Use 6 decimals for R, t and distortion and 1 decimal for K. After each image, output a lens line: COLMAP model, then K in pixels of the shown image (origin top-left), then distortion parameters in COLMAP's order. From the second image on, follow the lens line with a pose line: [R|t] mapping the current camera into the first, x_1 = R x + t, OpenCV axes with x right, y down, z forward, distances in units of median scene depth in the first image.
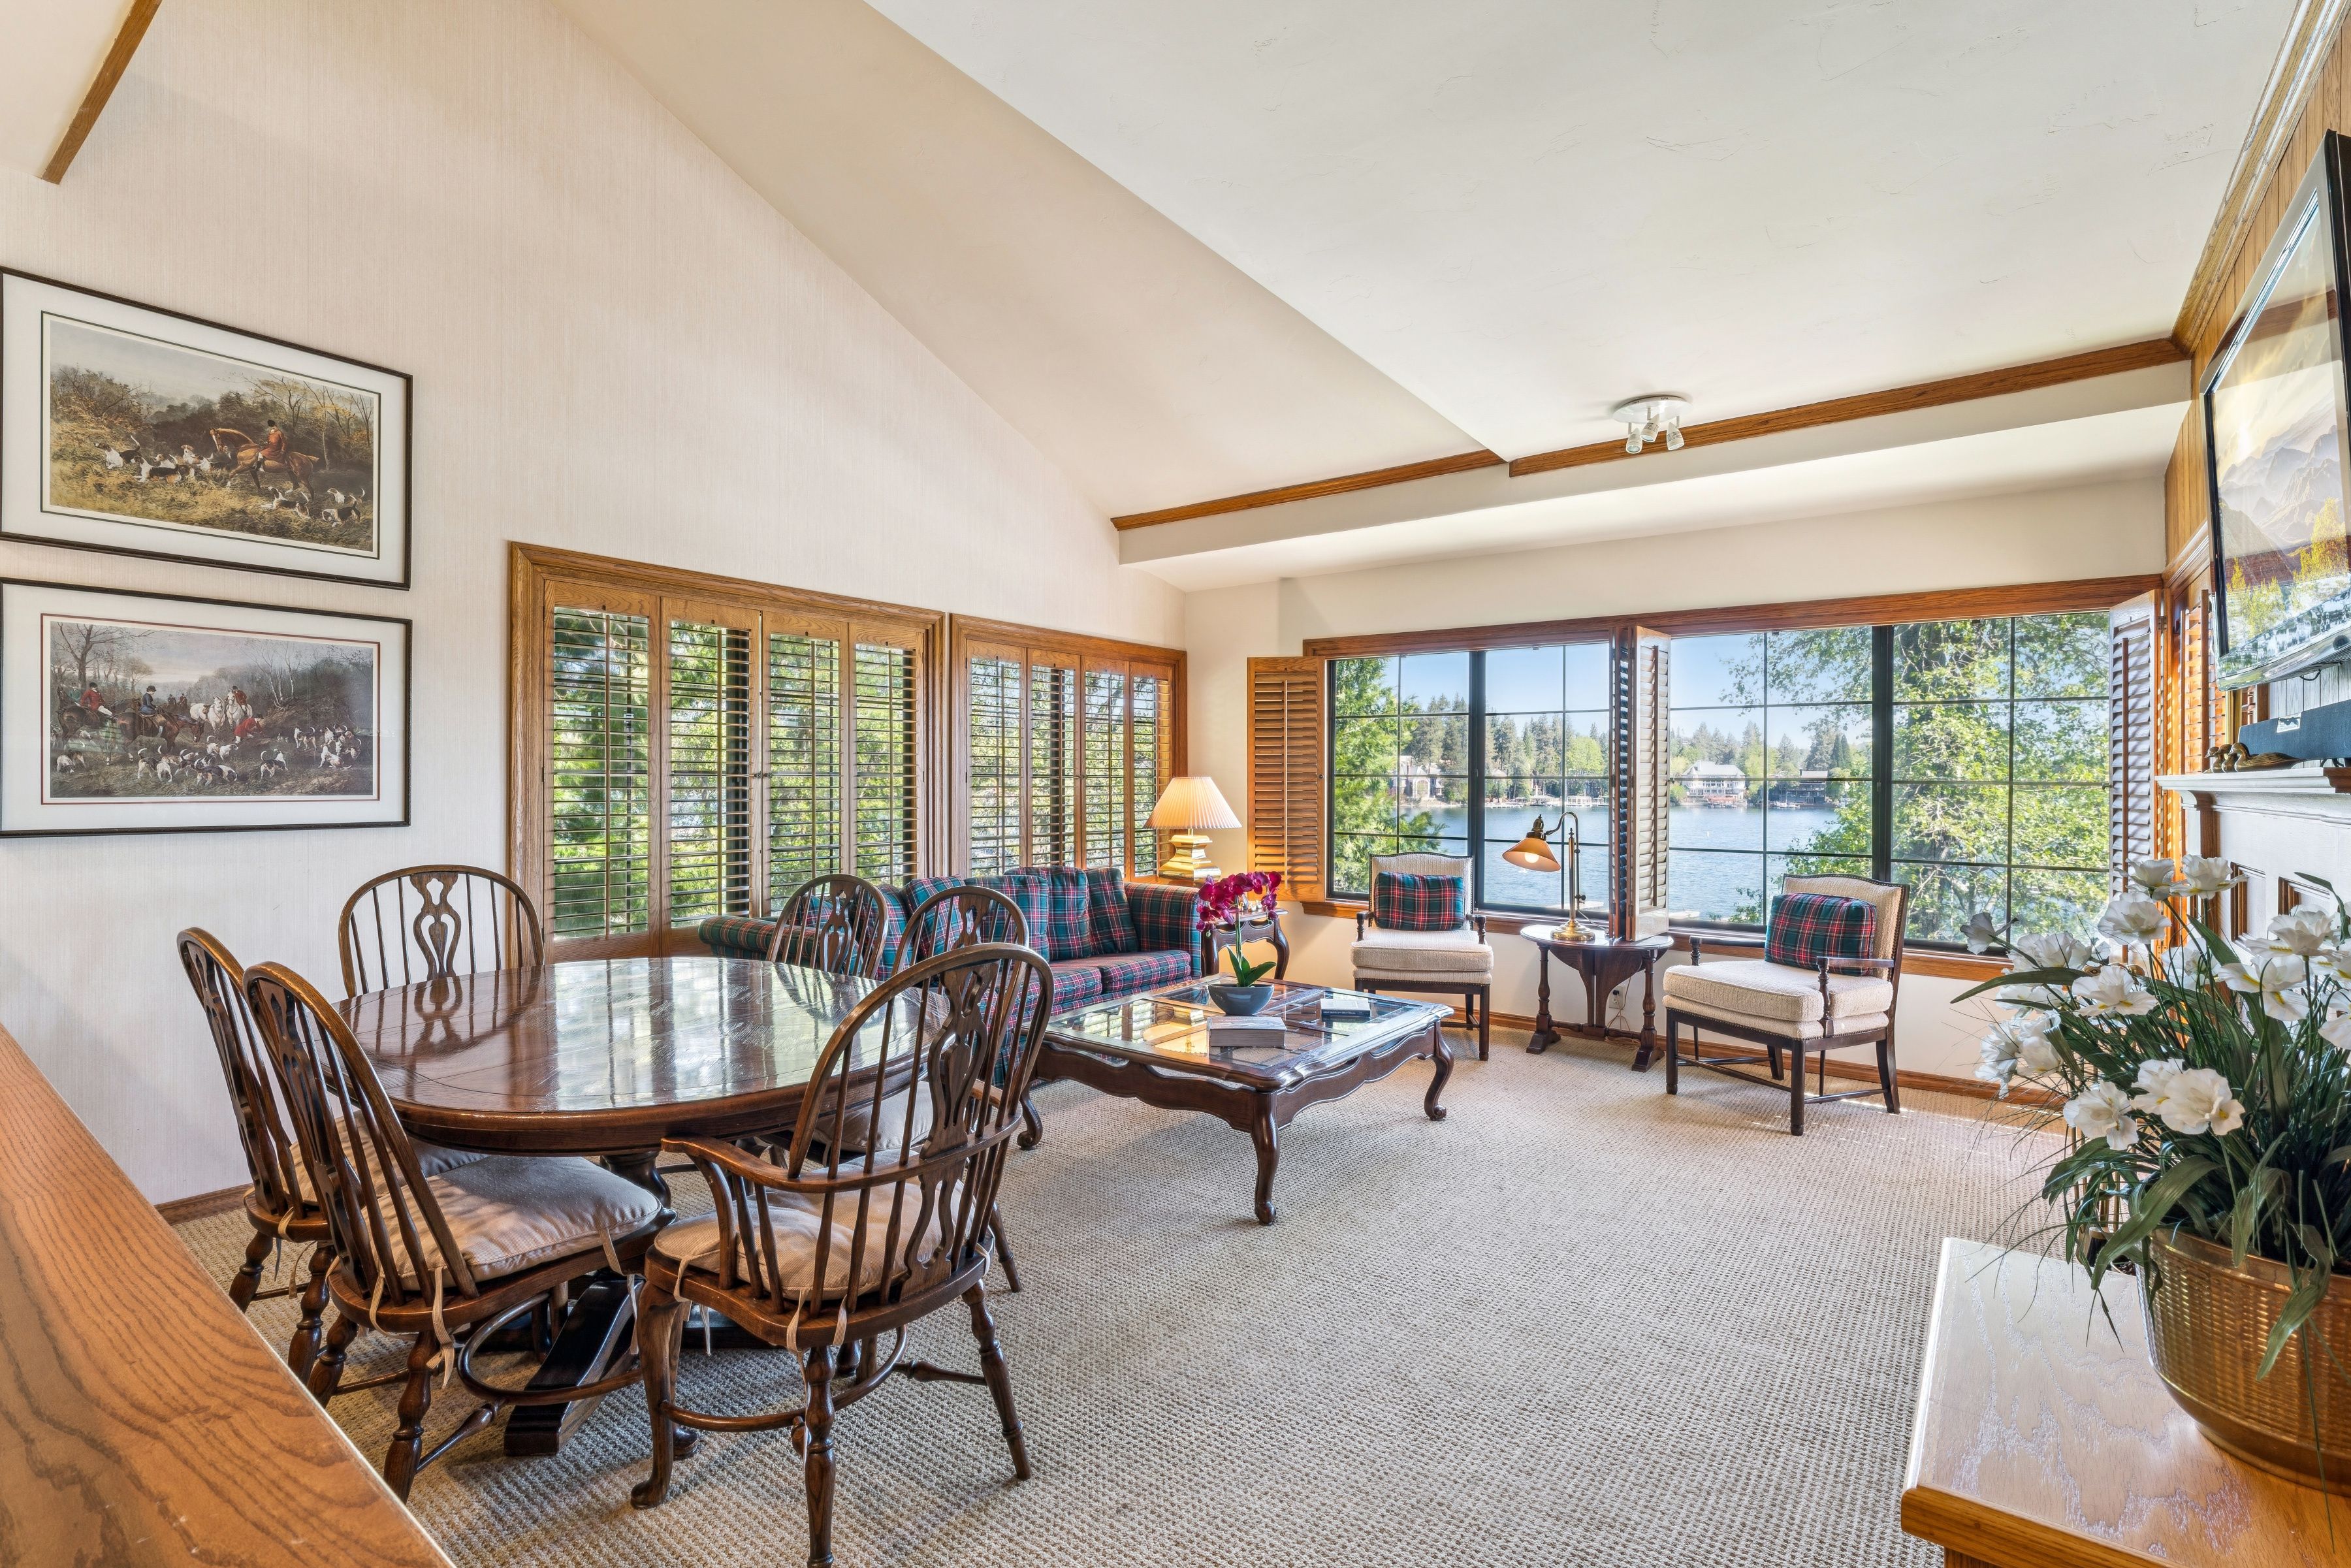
lens RADIAL K [[1071.1, 0, 1170.4], [0, 1071.1, 779.7], [0, 0, 1]] dist [-0.001795, -0.000251]
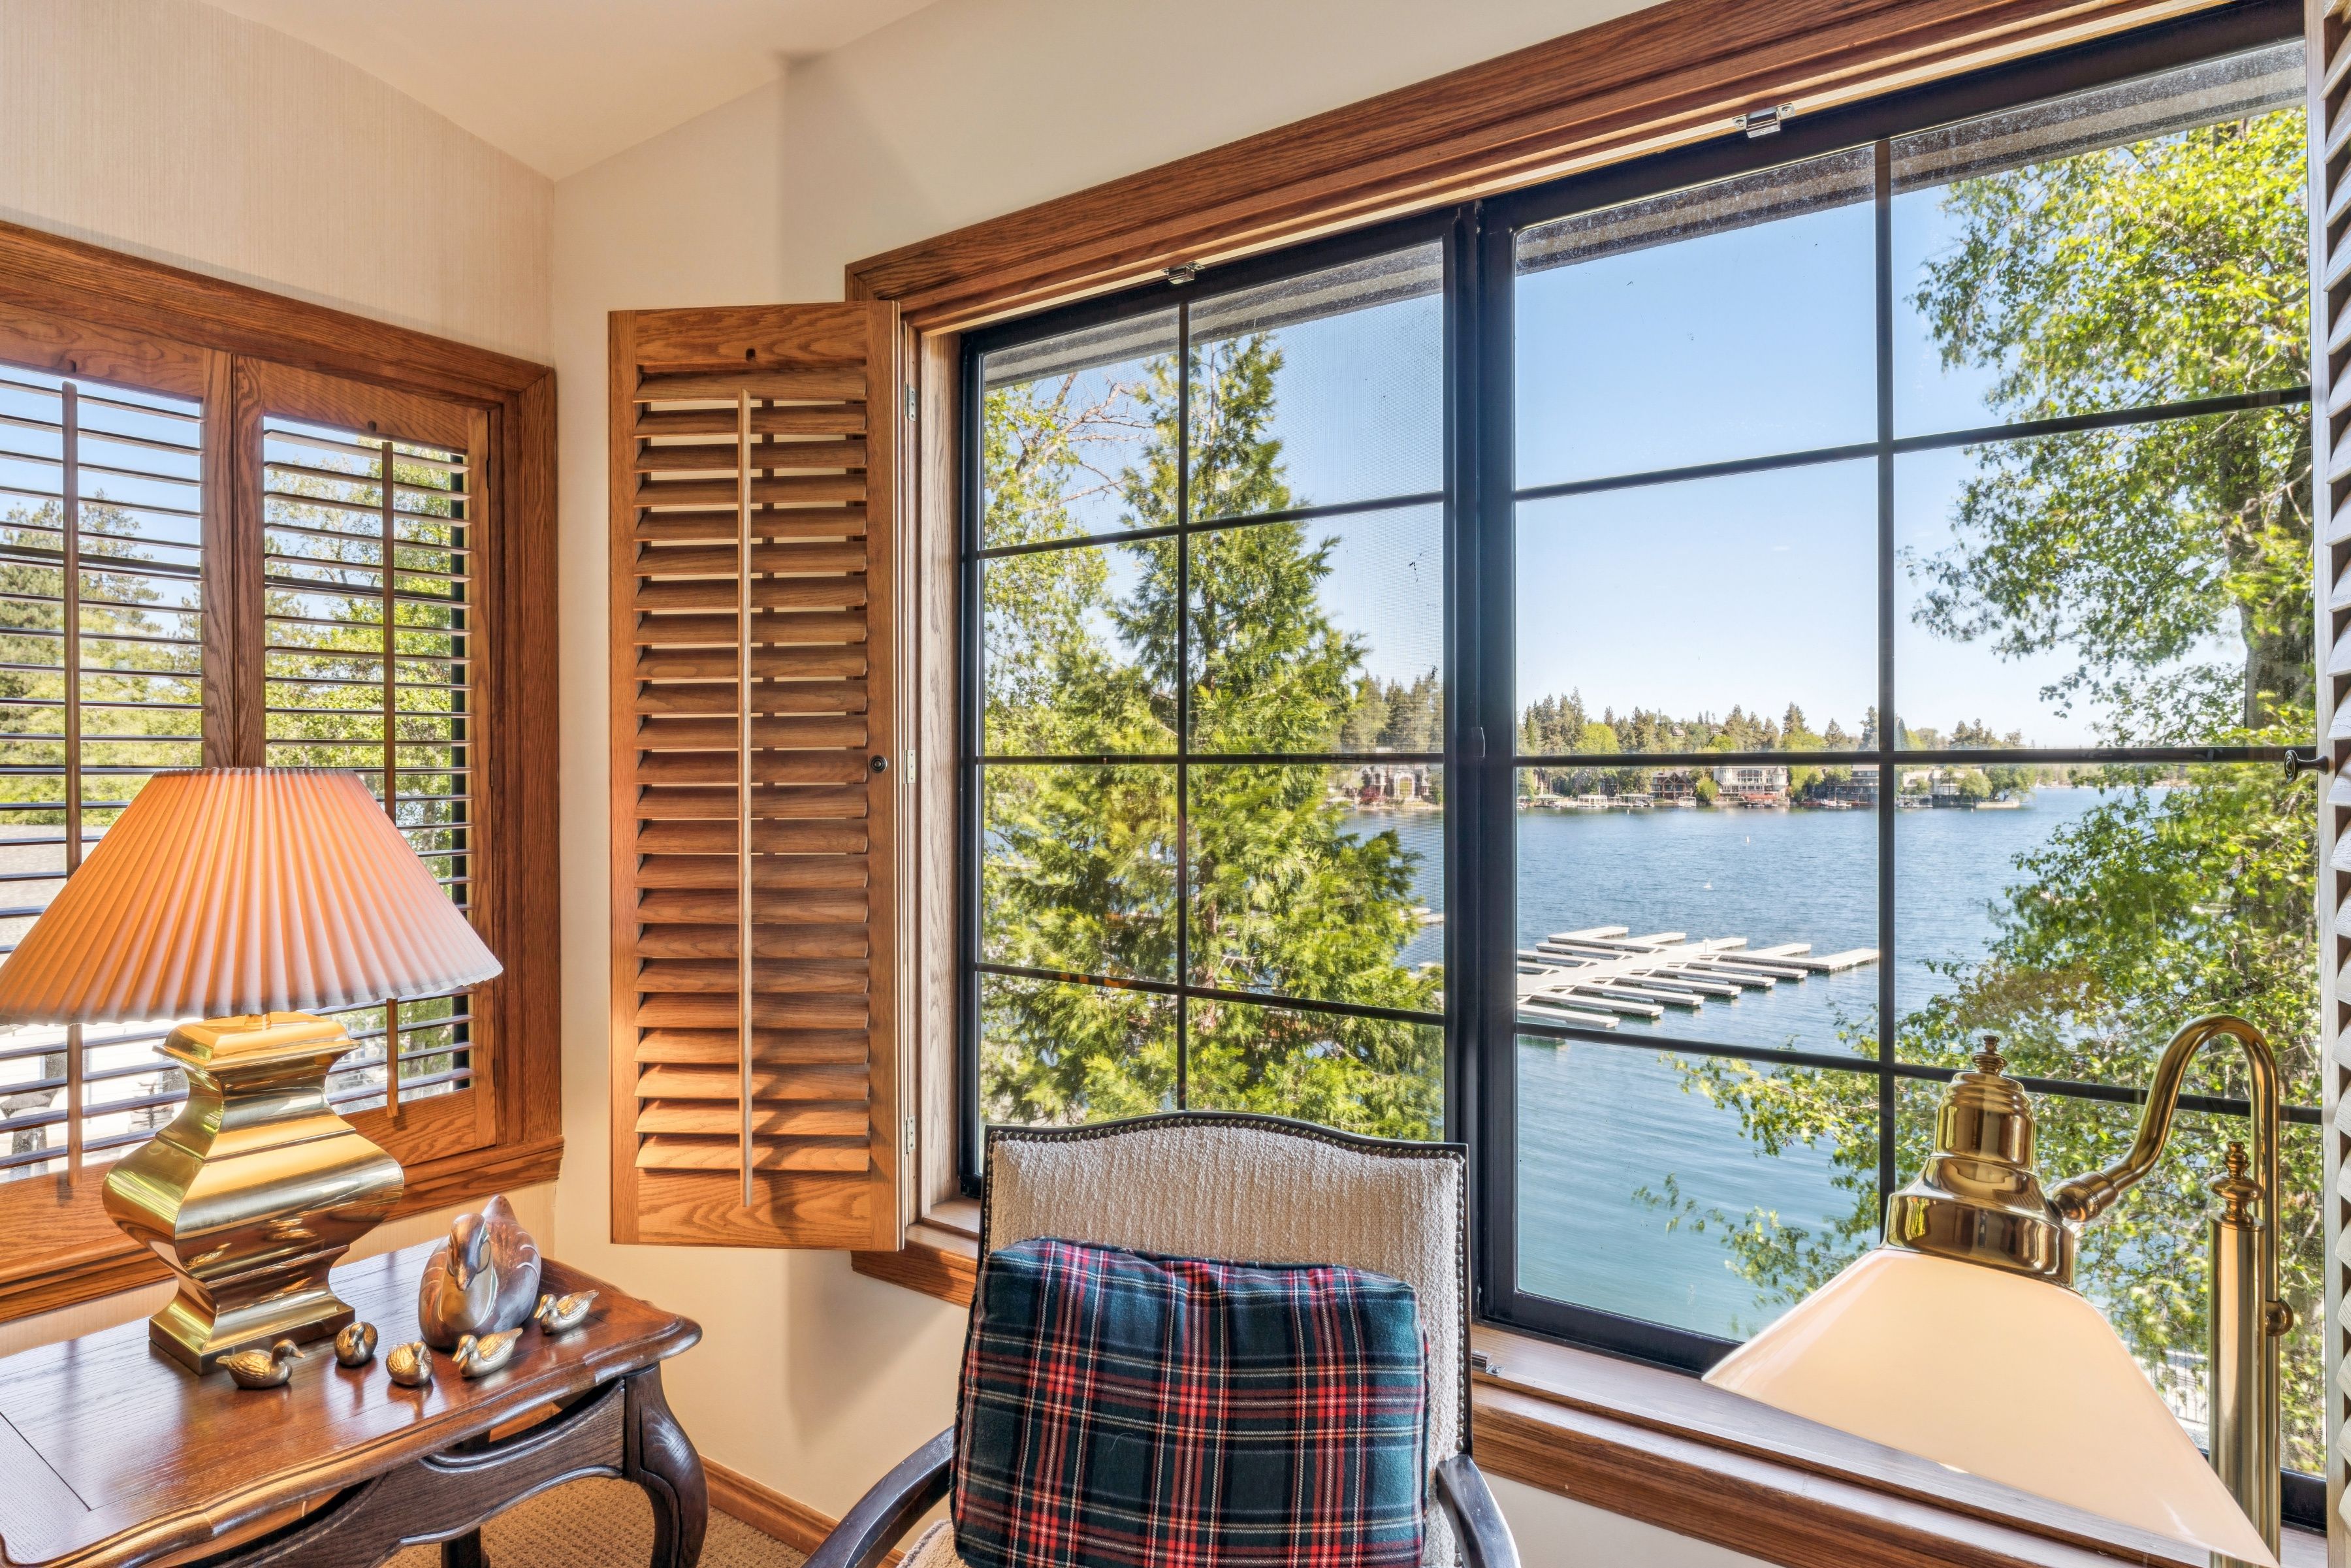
lens RADIAL K [[1310.6, 0, 1166.9], [0, 1310.6, 775.3], [0, 0, 1]] dist [-0.001927, -0.000356]
pose [[0.998648, -0.007821, 0.051381, 0.282979], [0.007966, 0.999965, -0.002613, 0.001739], [-0.051359, 0.003019, 0.998676, 0.998254]]
